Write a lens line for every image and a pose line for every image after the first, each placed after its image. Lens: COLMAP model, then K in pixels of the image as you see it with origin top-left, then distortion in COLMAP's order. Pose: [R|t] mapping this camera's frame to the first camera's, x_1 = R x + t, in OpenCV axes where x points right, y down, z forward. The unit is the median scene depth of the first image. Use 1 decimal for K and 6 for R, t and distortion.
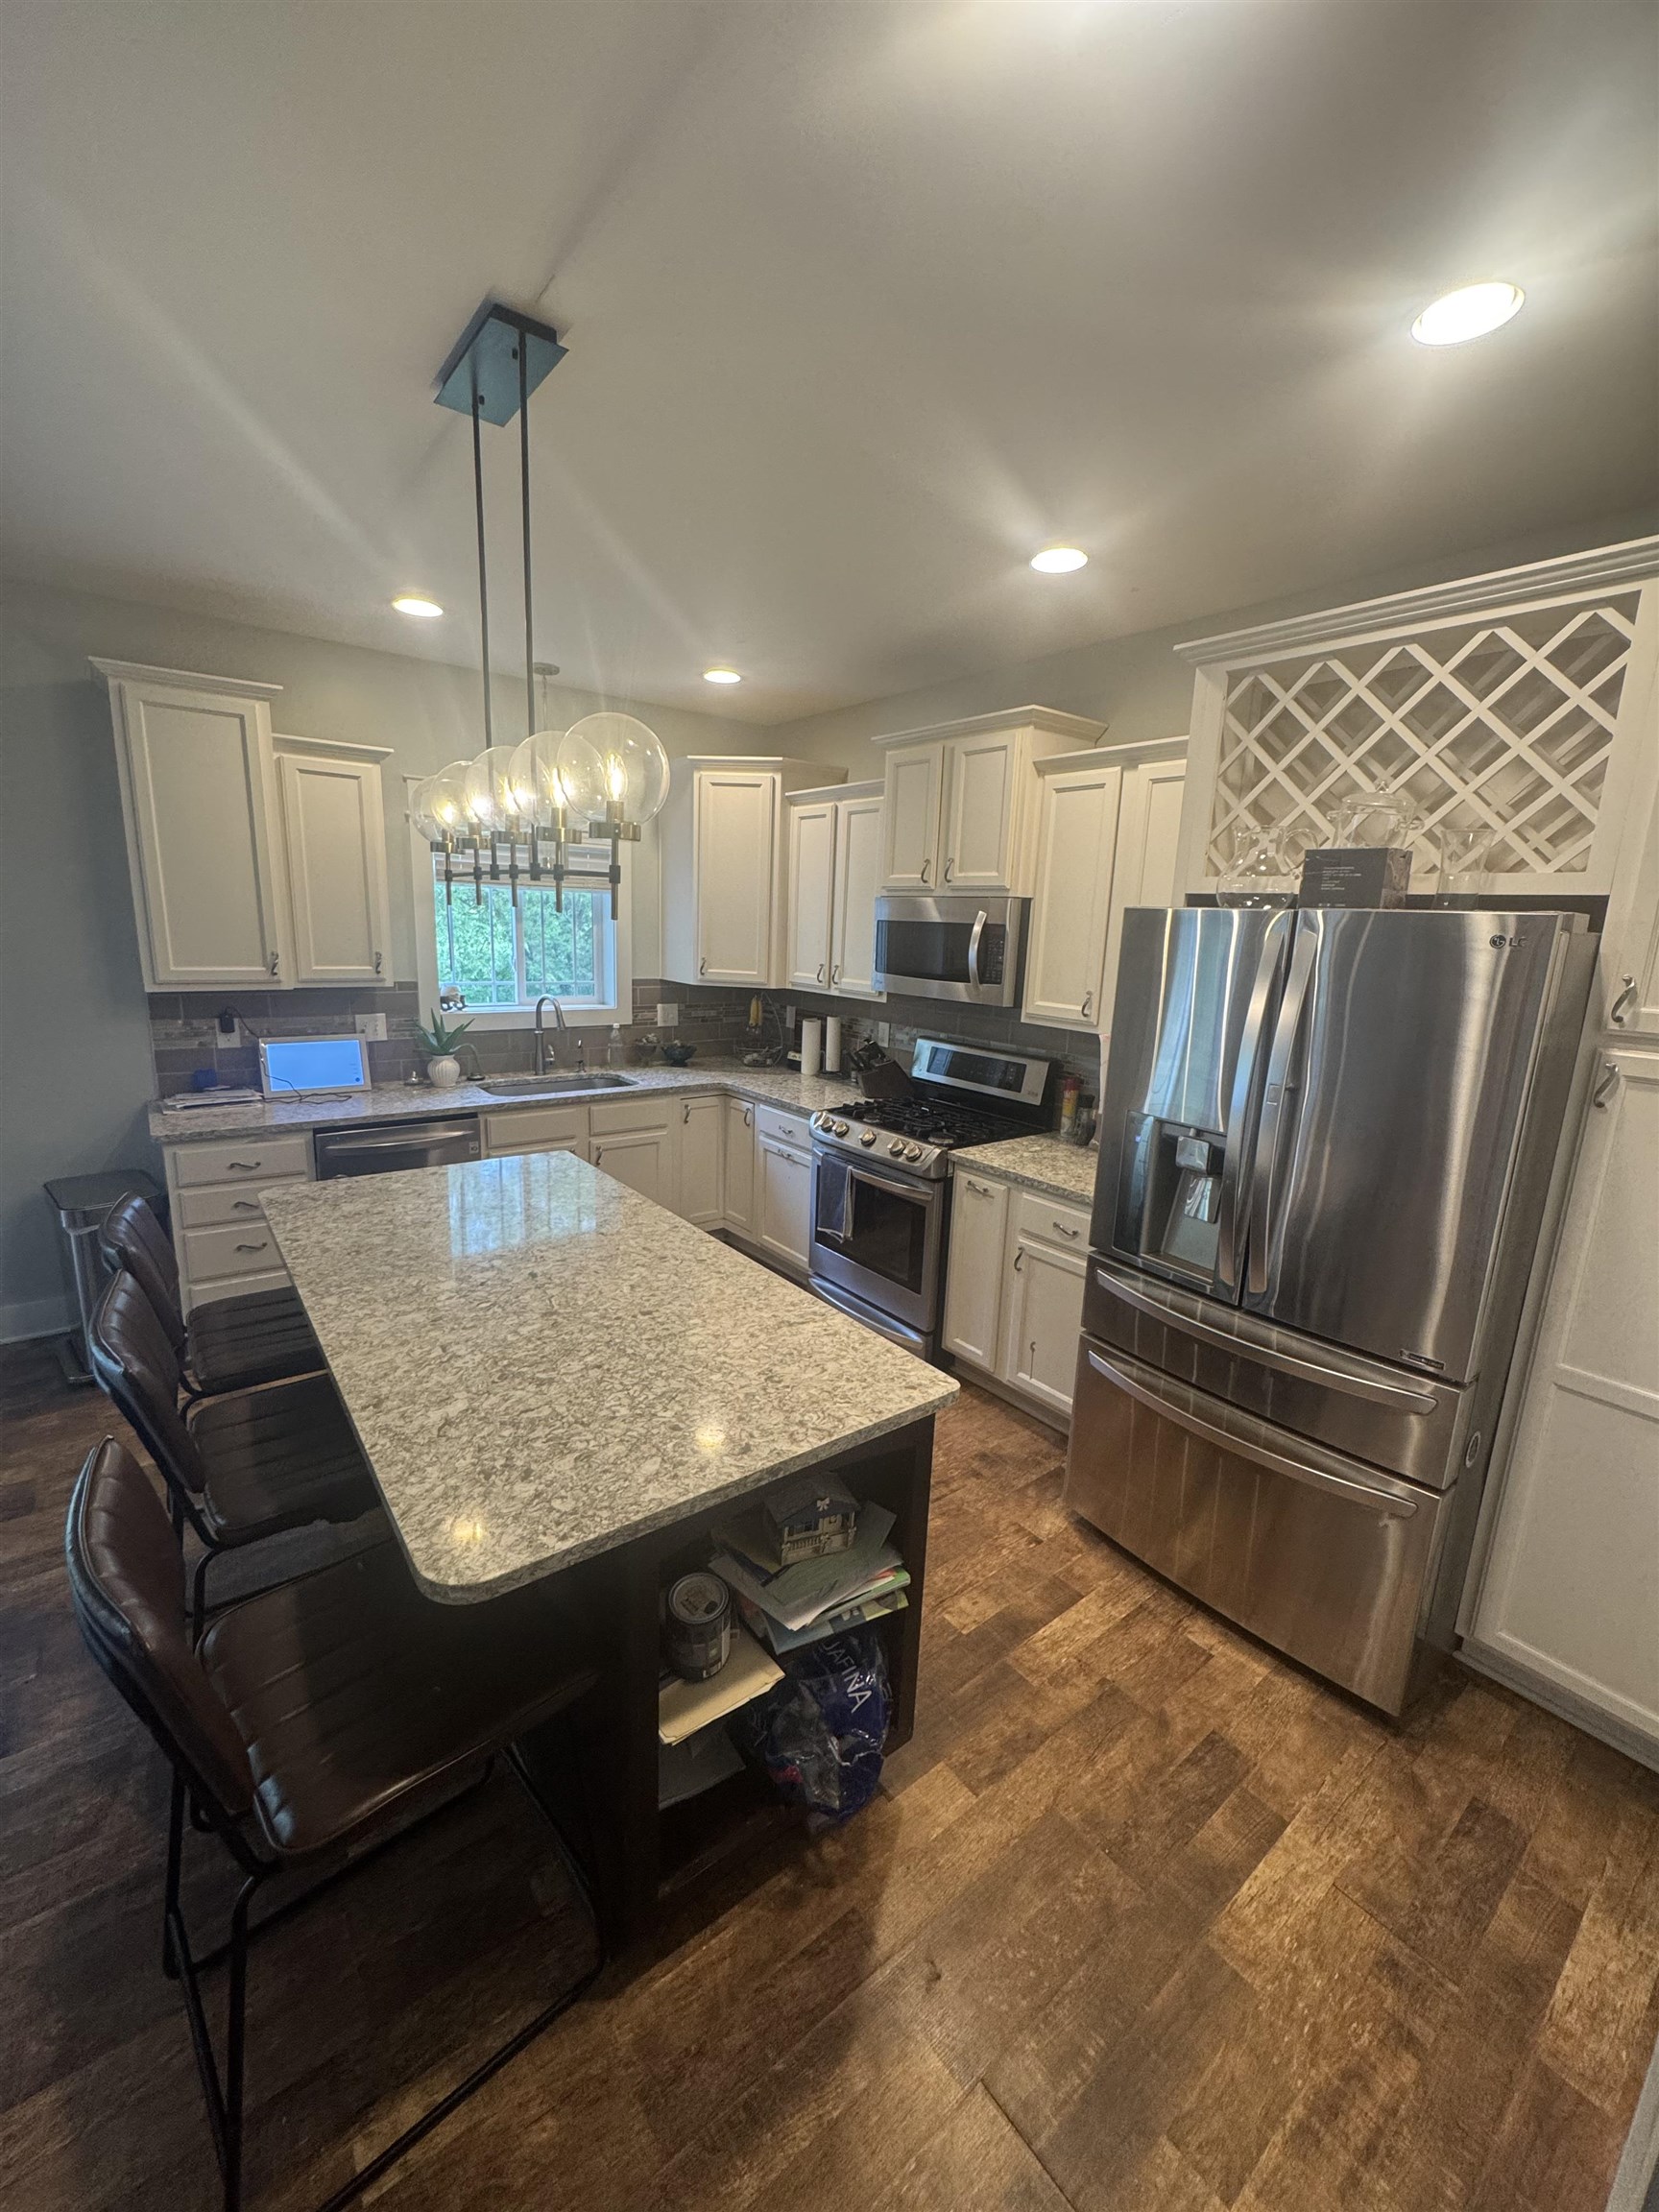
lens RADIAL K [[888.8, 0, 829.4], [0, 888.8, 1104.8], [0, 0, 1]] dist [-0.002794, -0.000423]
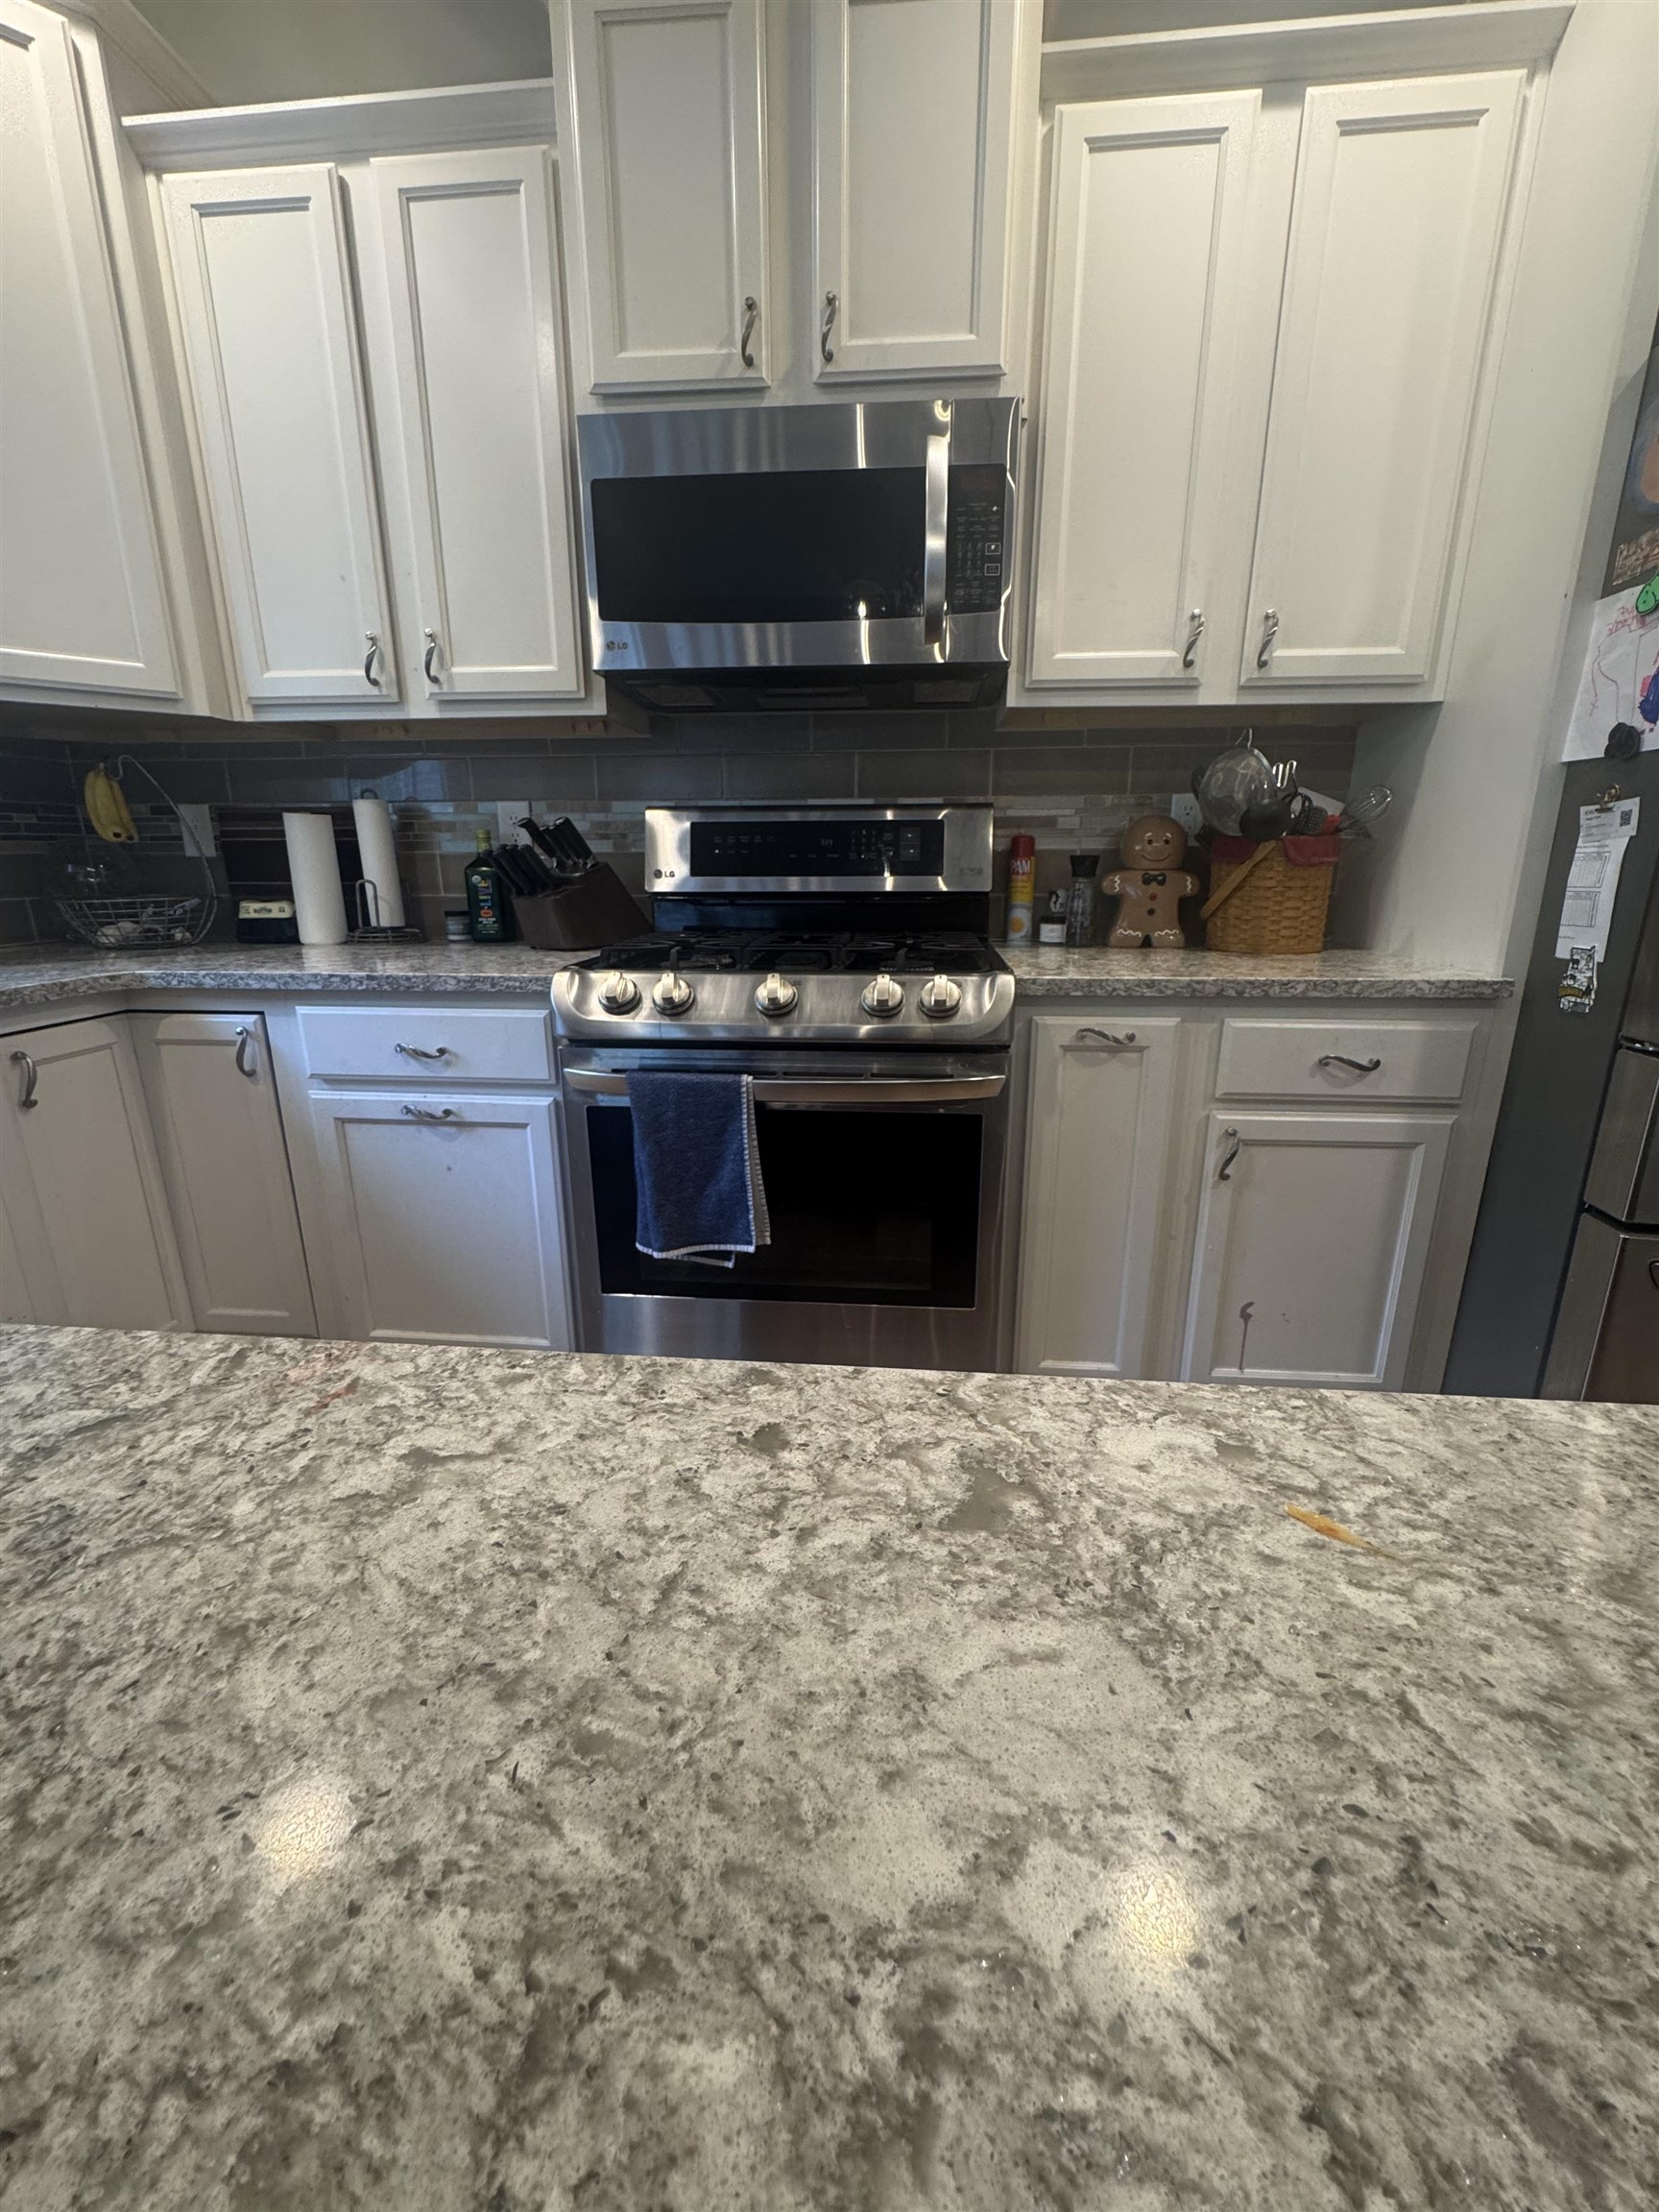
lens RADIAL K [[888.8, 0, 839.9], [0, 888.8, 1101.7], [0, 0, 1]] dist [-0.002794, -0.000423]
pose [[0.682859, -0.228280, 0.693968, -0.224102], [0.177965, 0.973288, 0.145046, 0.029570], [-0.708542, 0.024456, 0.705245, 0.680505]]
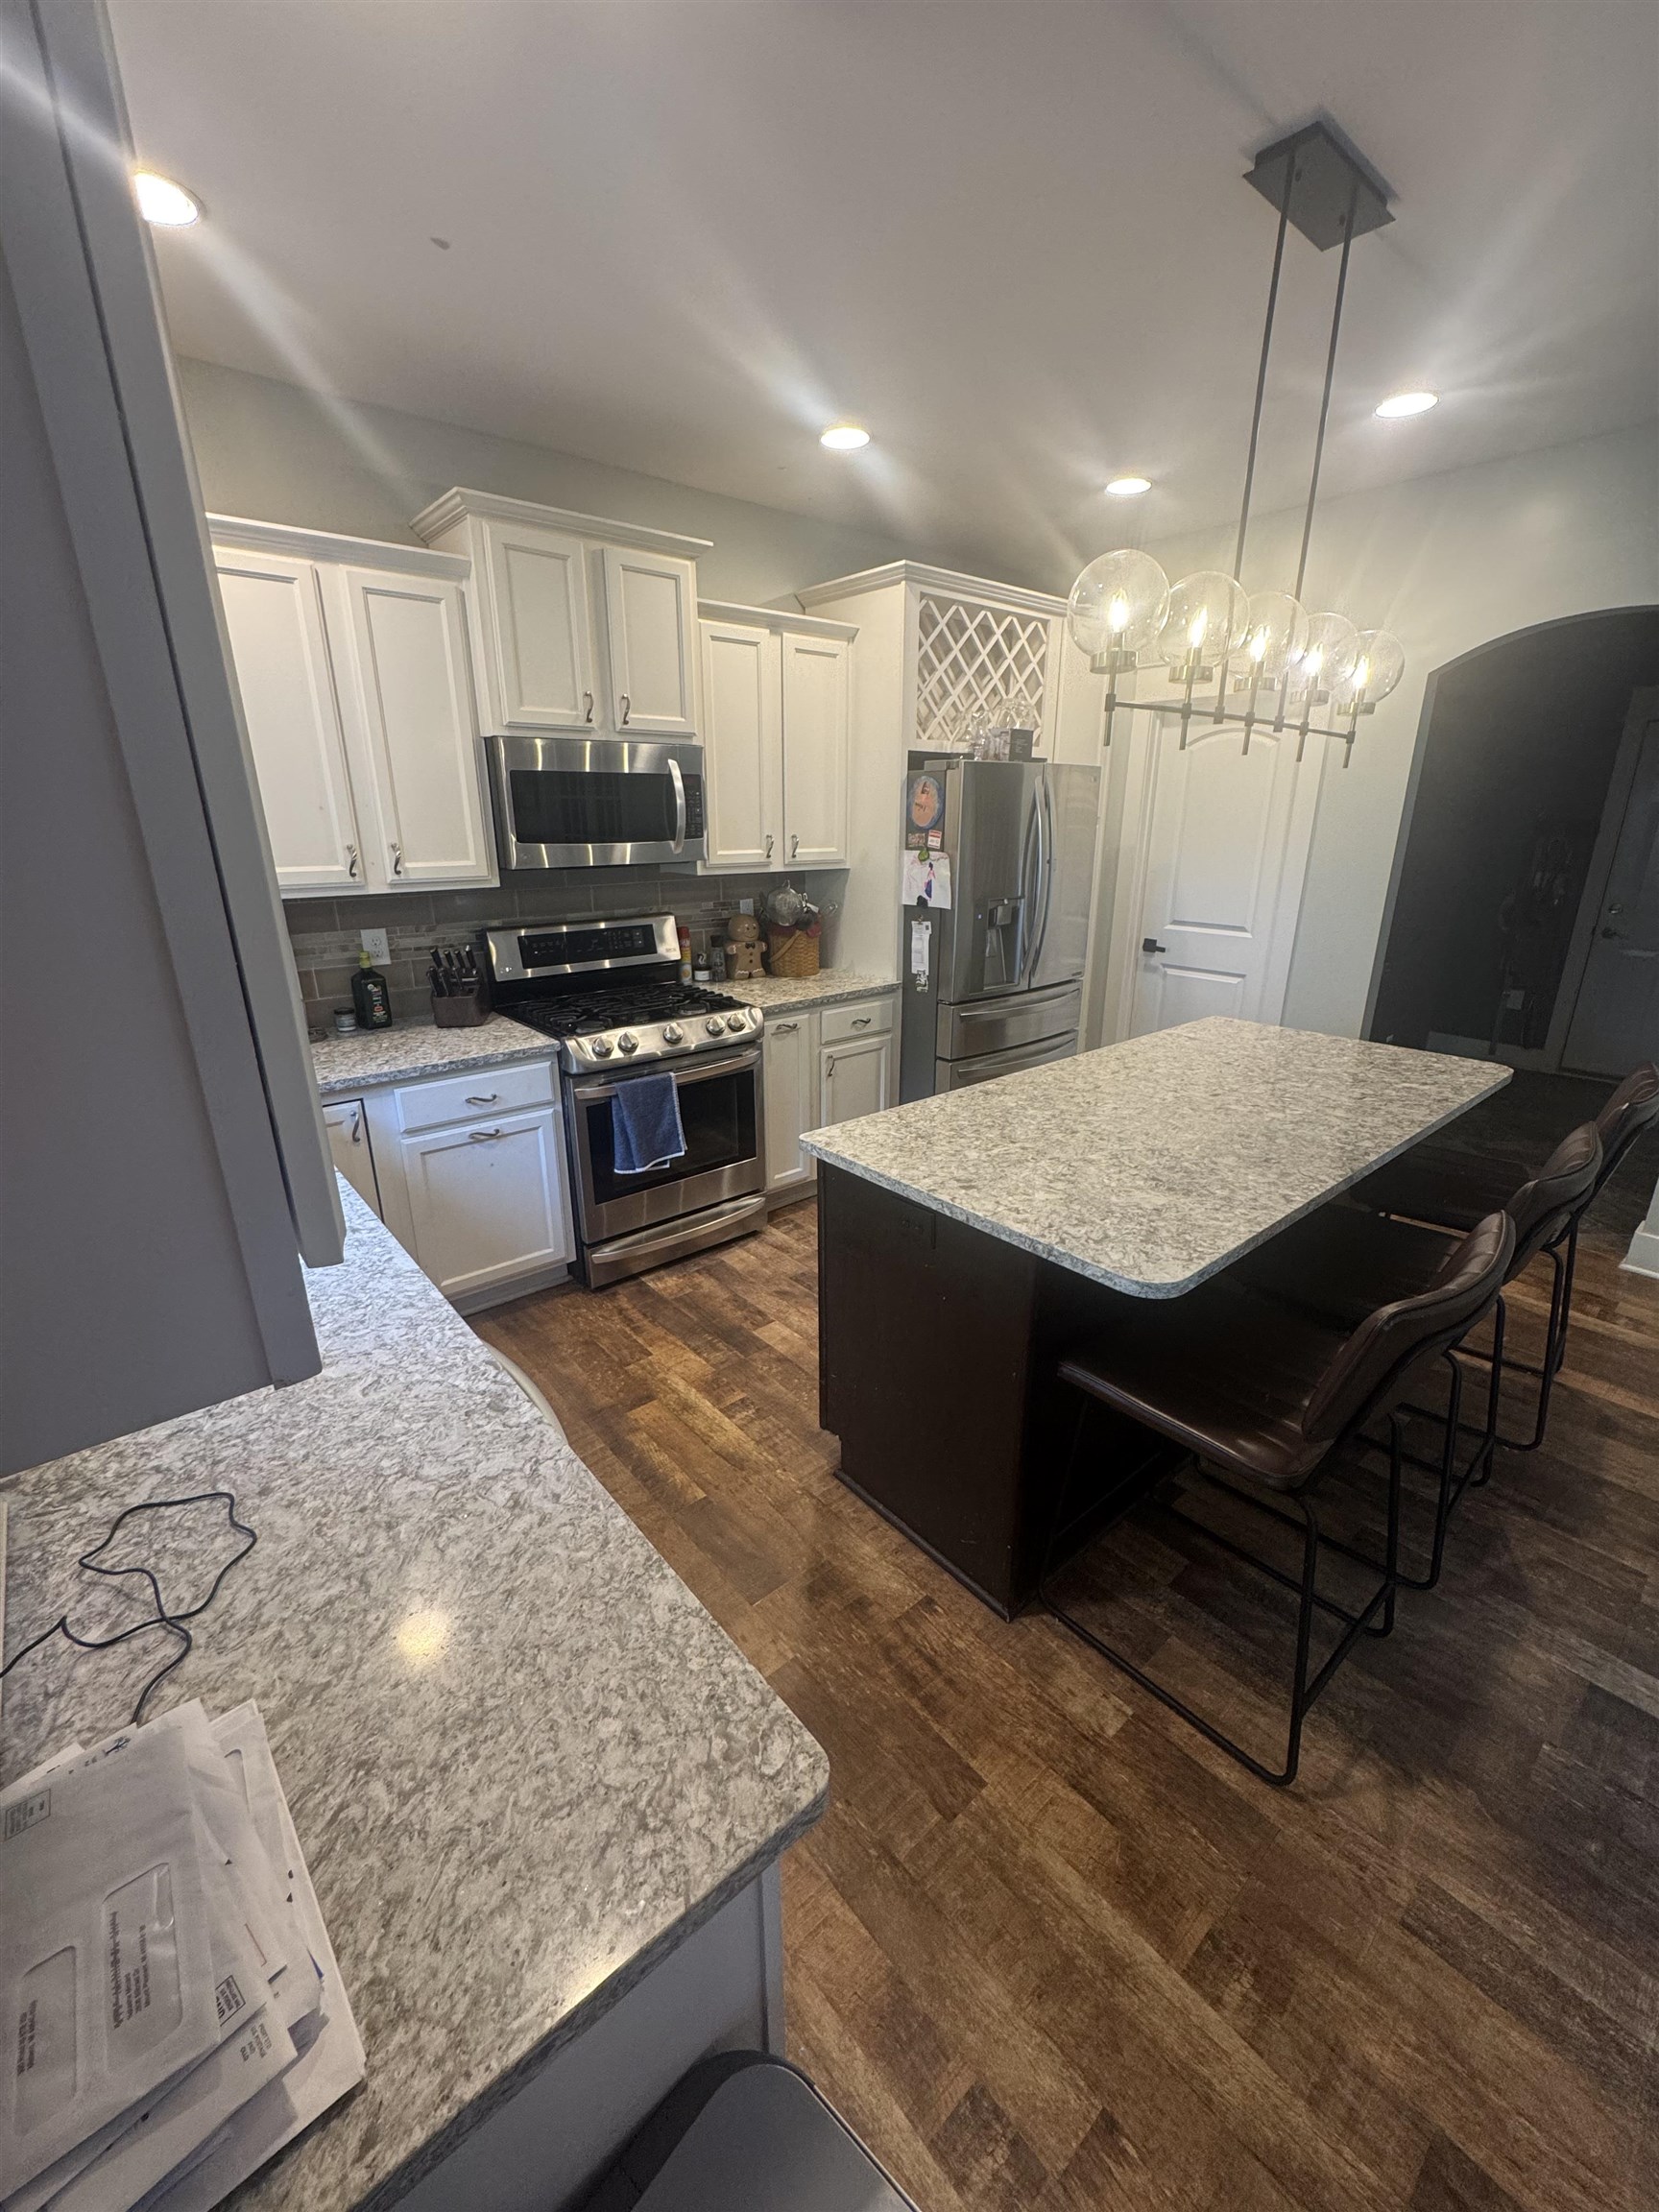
lens RADIAL K [[888.8, 0, 838.2], [0, 888.8, 1107.5], [0, 0, 1]] dist [-0.002794, -0.000423]
pose [[-0.047640, -0.353447, 0.934241, -0.781864], [0.205104, 0.911911, 0.355458, -0.168619], [-0.977580, 0.208550, 0.029050, 0.816979]]
